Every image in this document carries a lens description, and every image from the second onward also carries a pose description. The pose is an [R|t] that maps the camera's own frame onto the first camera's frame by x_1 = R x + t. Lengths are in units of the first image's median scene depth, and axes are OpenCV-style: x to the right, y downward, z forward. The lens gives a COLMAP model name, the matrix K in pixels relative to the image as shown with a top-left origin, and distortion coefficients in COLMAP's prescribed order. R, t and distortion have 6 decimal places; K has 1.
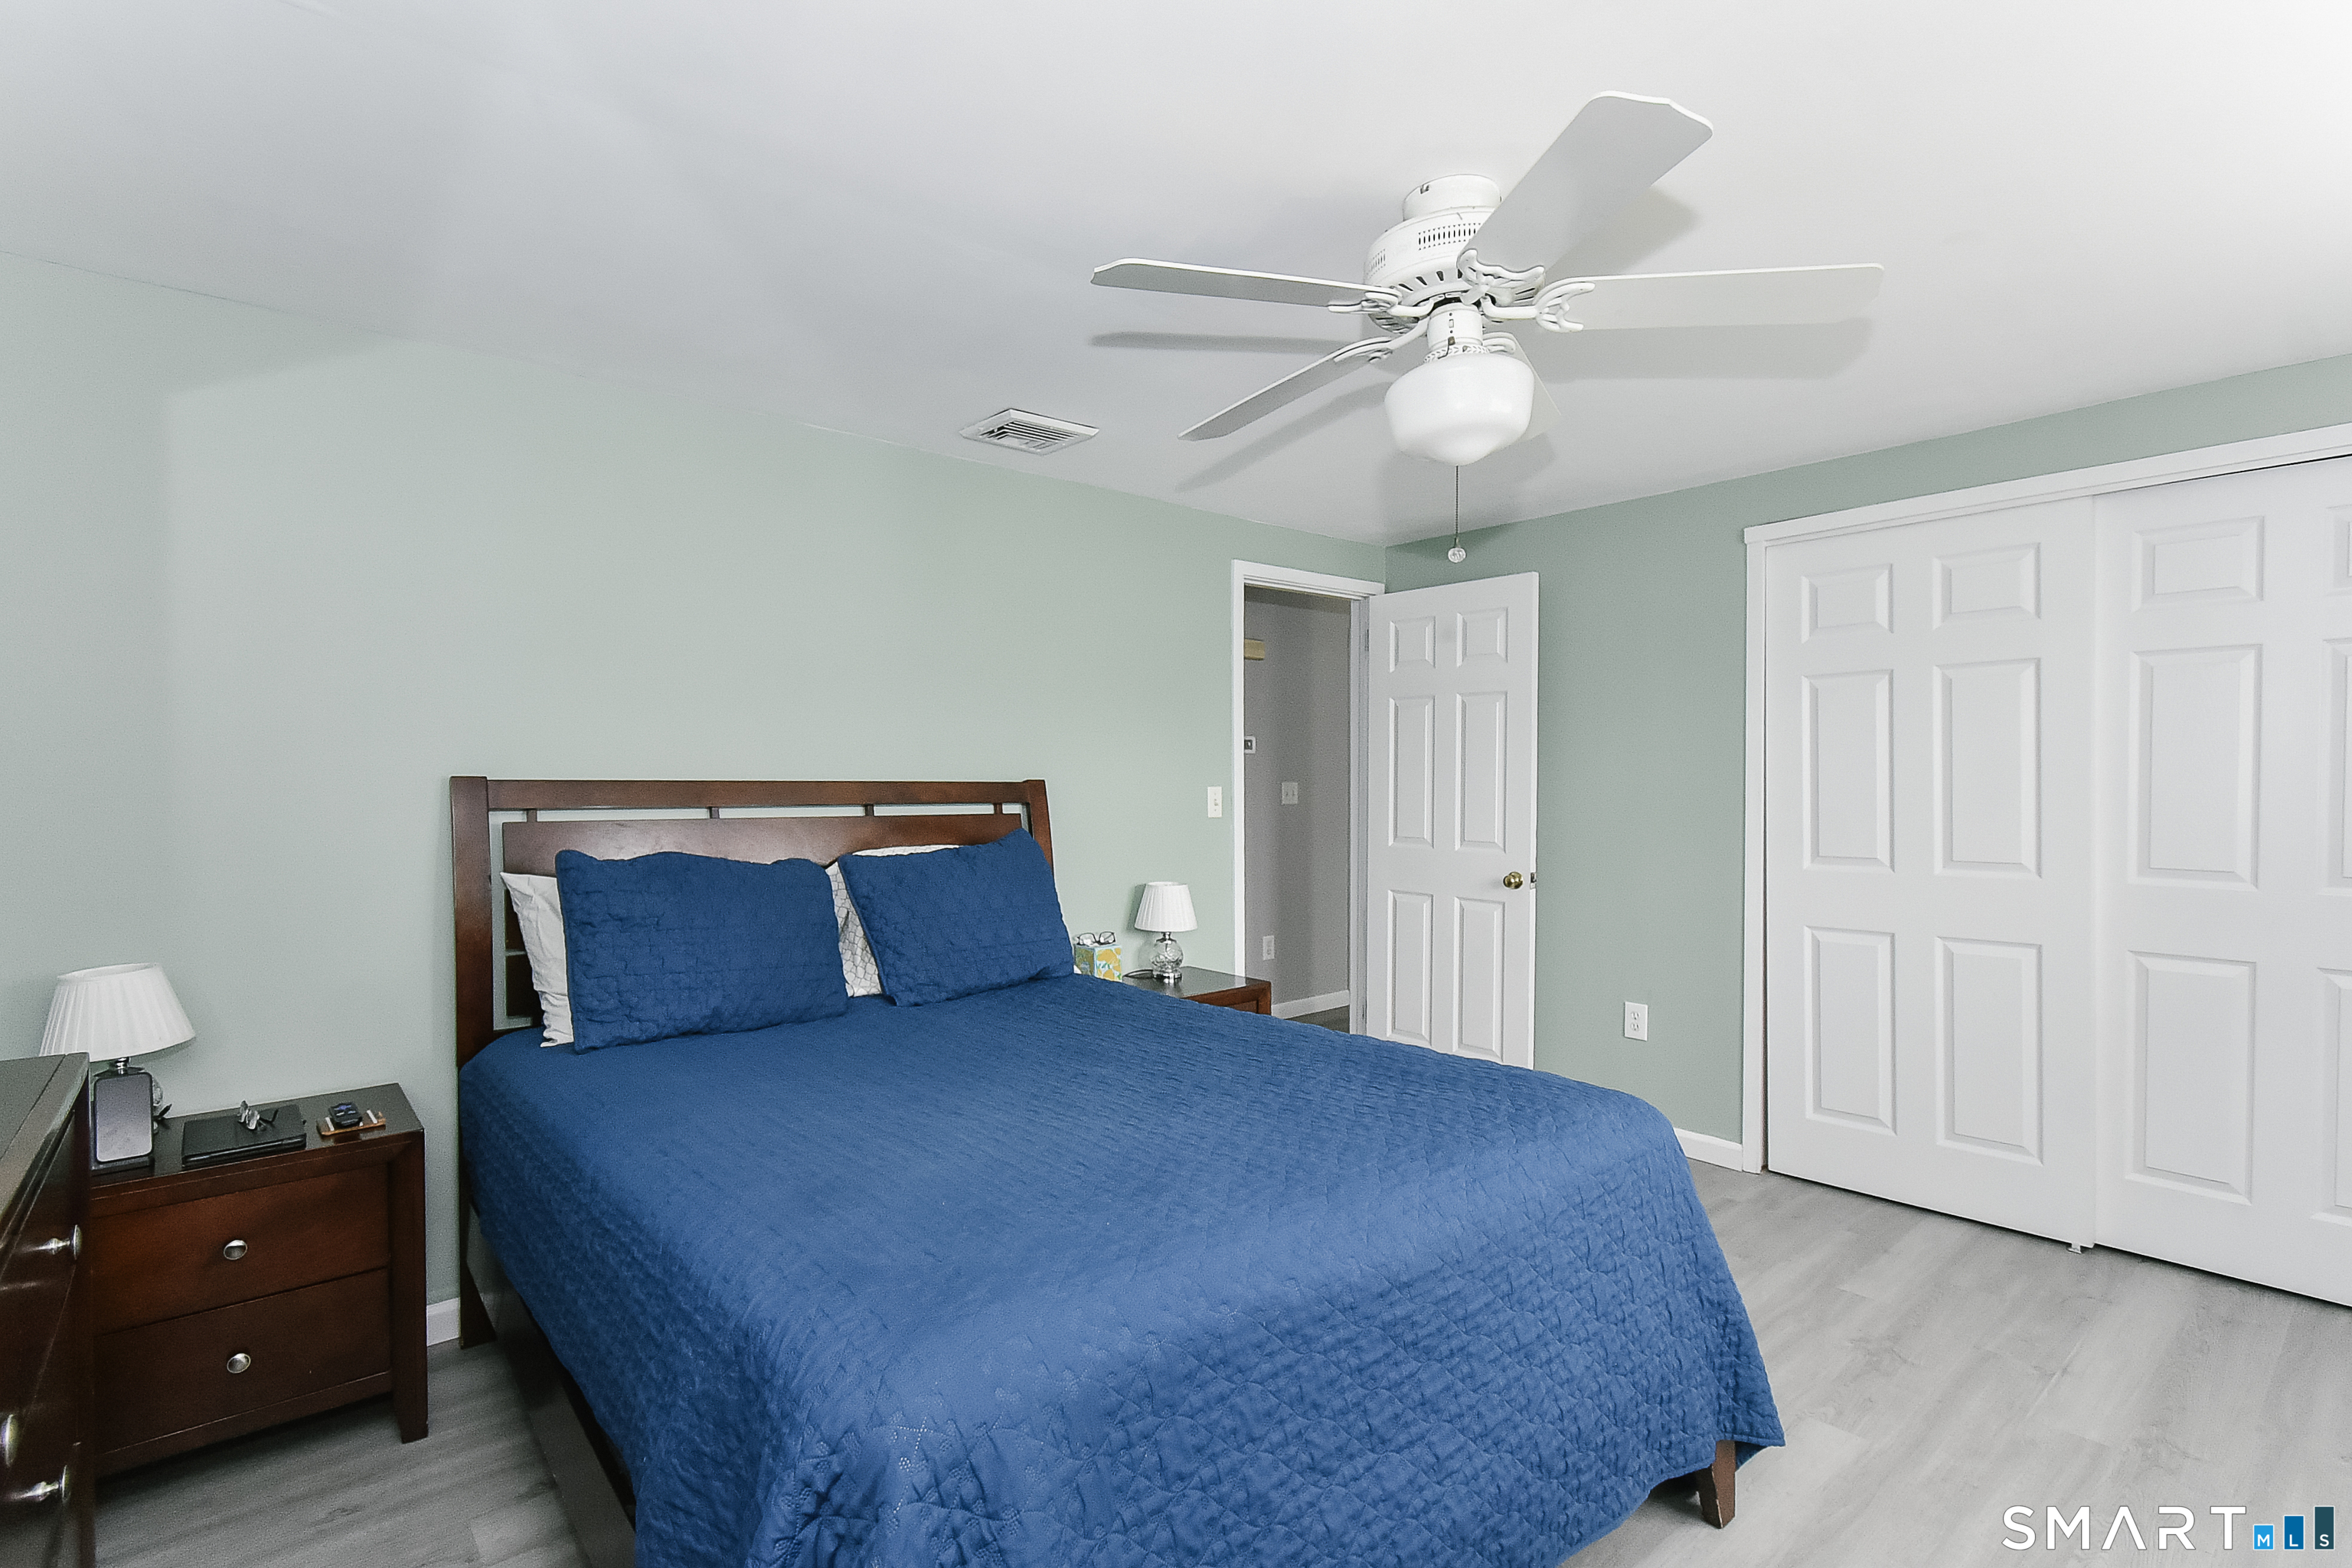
lens RADIAL K [[1029.6, 0, 1176.0], [0, 1029.6, 797.8], [0, 0, 1]] dist [0.011884, -0.006740]
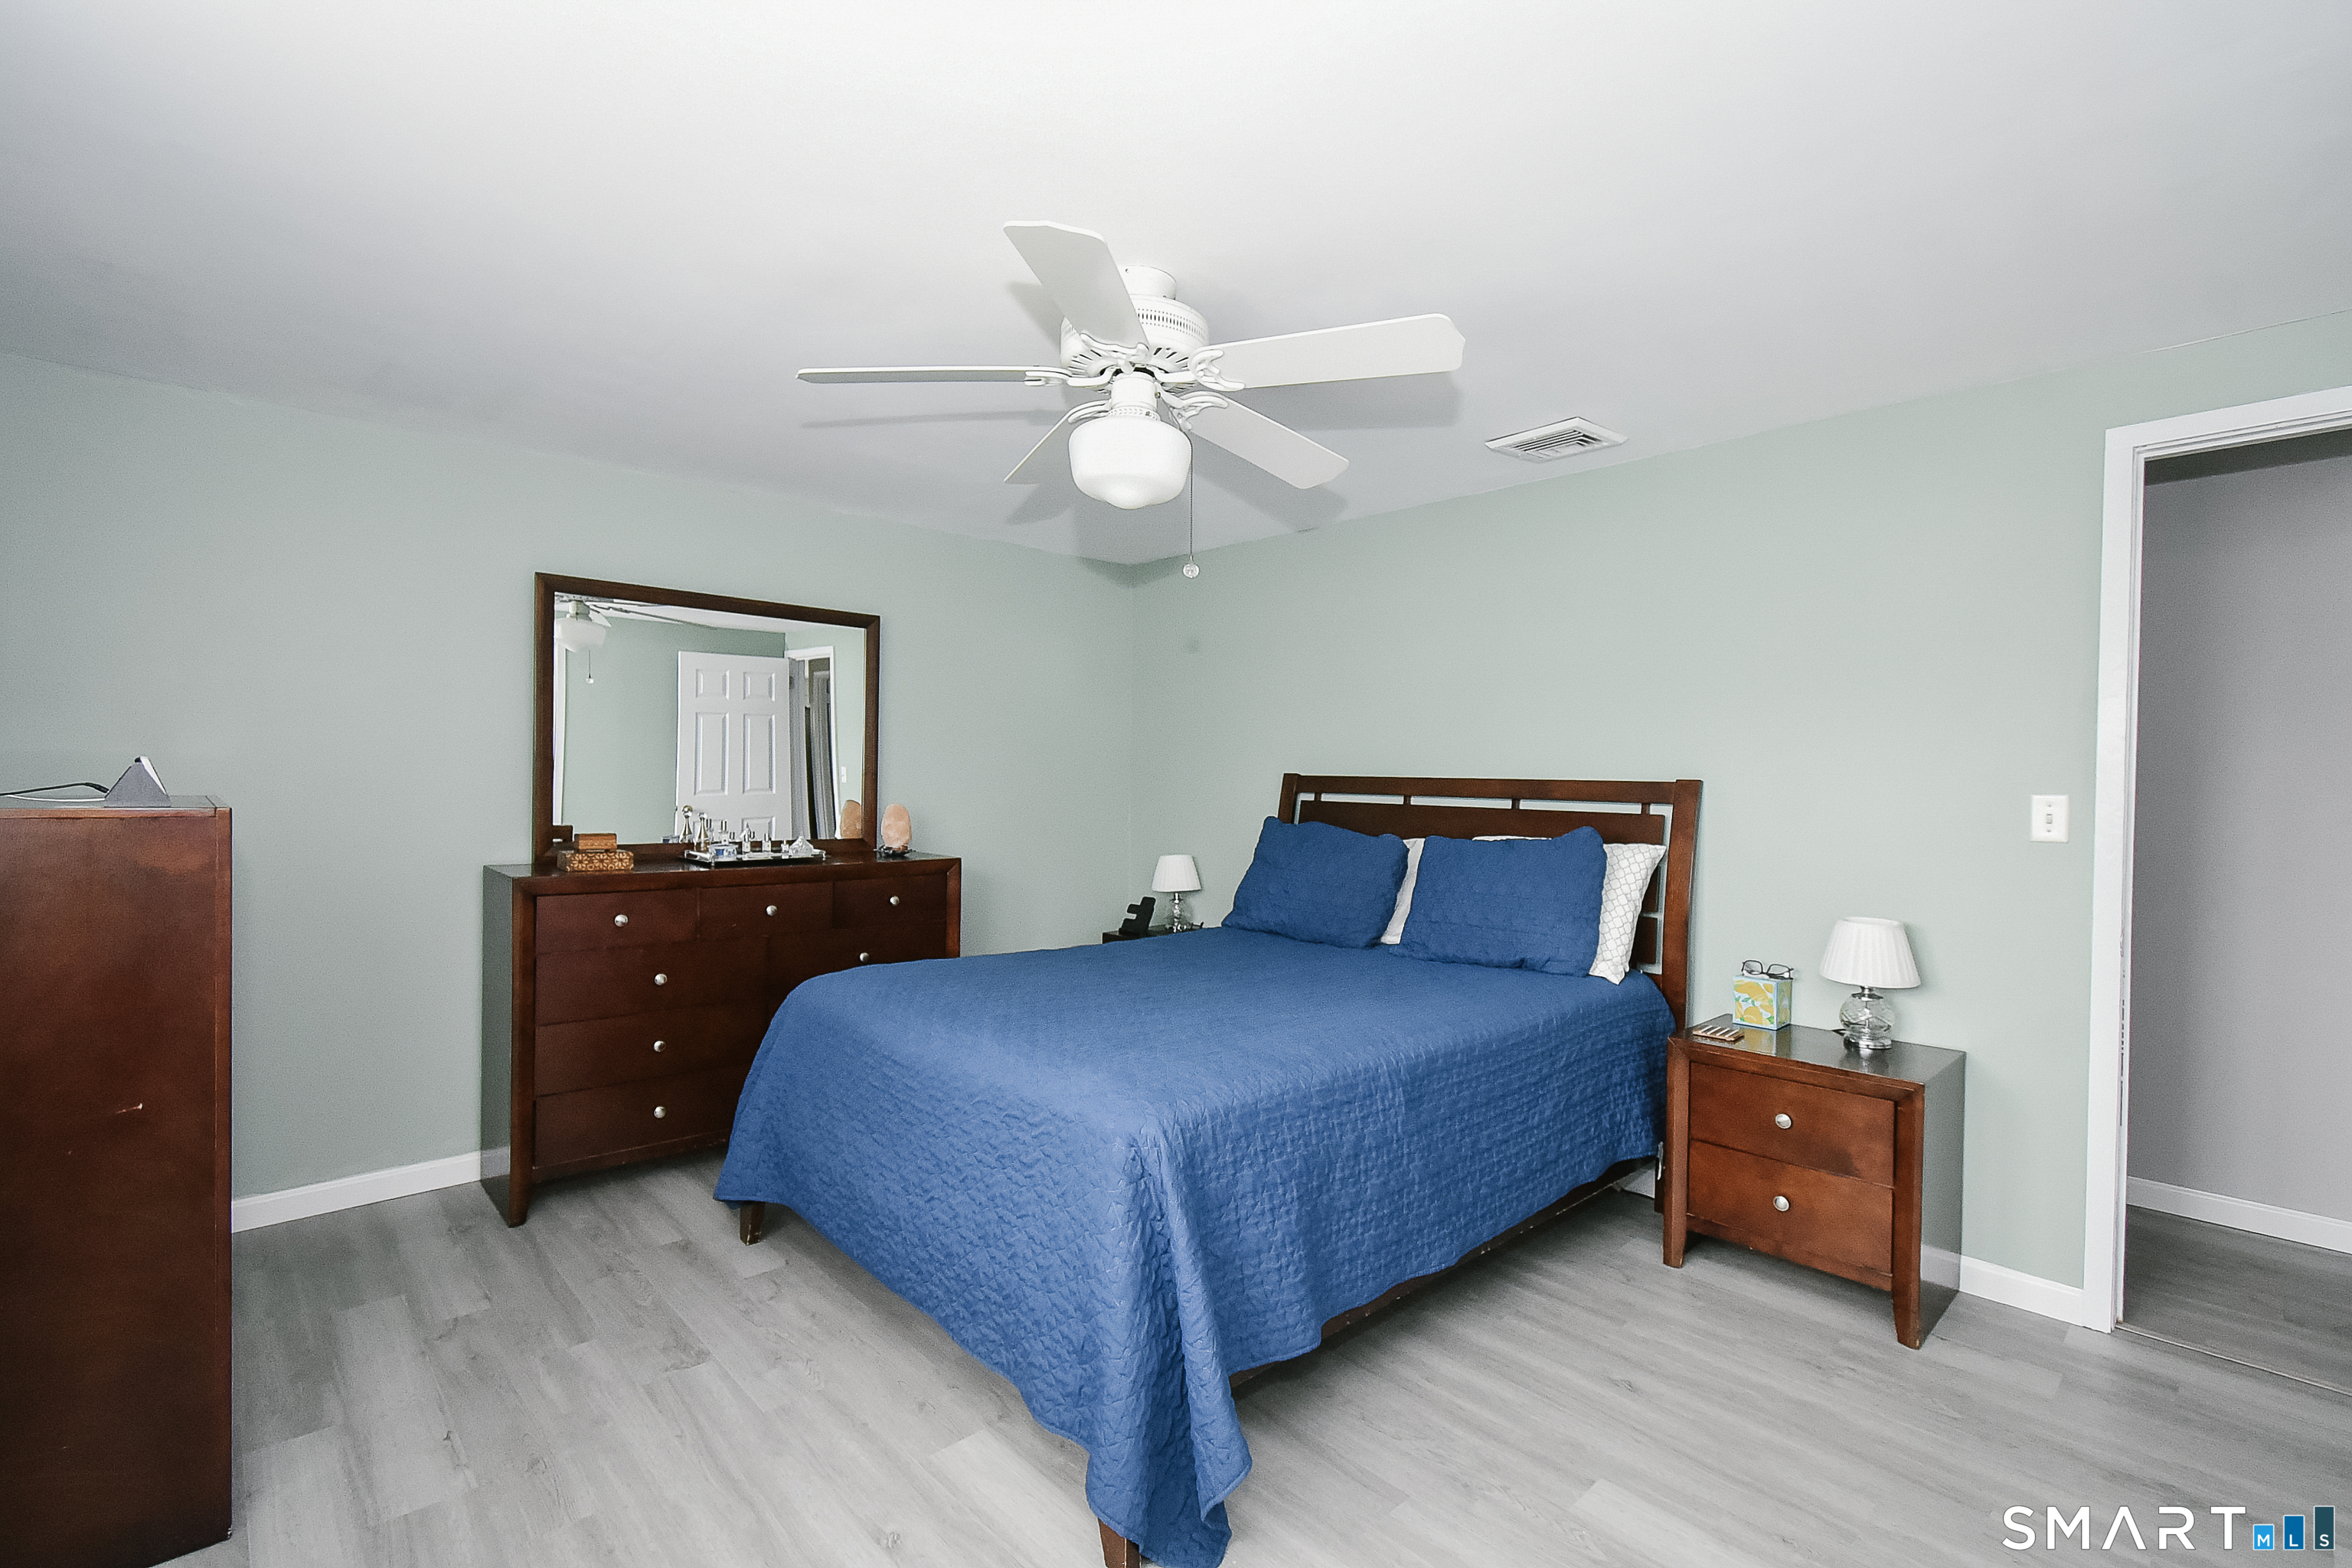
lens RADIAL K [[1029.6, 0, 1176.0], [0, 1029.6, 797.8], [0, 0, 1]] dist [0.011884, -0.006740]
pose [[0.112955, 0.025228, -0.993280, 0.798124], [-0.030939, 0.999282, 0.021862, -0.007889], [0.993118, 0.028261, 0.113655, 0.491840]]
